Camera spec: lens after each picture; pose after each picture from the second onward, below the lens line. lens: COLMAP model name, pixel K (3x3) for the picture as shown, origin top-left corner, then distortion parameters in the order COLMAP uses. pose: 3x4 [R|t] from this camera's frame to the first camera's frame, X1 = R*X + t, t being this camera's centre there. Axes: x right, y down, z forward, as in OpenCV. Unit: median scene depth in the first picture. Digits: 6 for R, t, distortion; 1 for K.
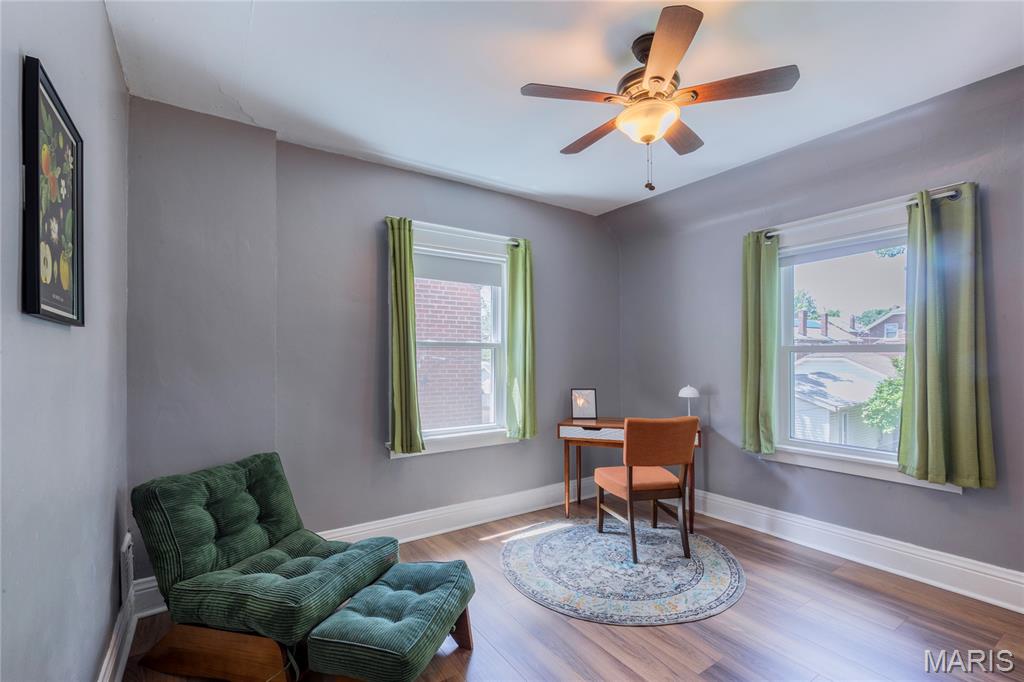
lens RADIAL K [[456.9, 0, 513.2], [0, 456.9, 349.6], [0, 0, 1]] dist [0.000486, -0.000434]
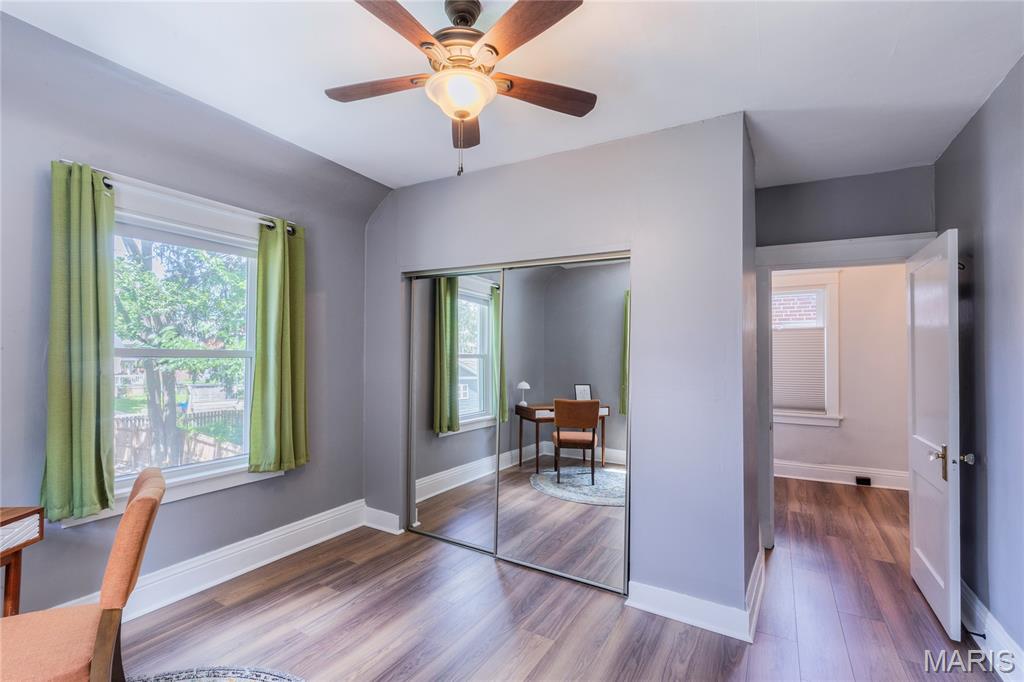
lens RADIAL K [[456.9, 0, 513.2], [0, 456.9, 349.6], [0, 0, 1]] dist [0.000486, -0.000434]
pose [[-0.432926, 0.021299, 0.901178, -0.372755], [-0.015140, 0.999408, -0.030893, 0.008935], [-0.901302, -0.027018, -0.432347, 0.934241]]
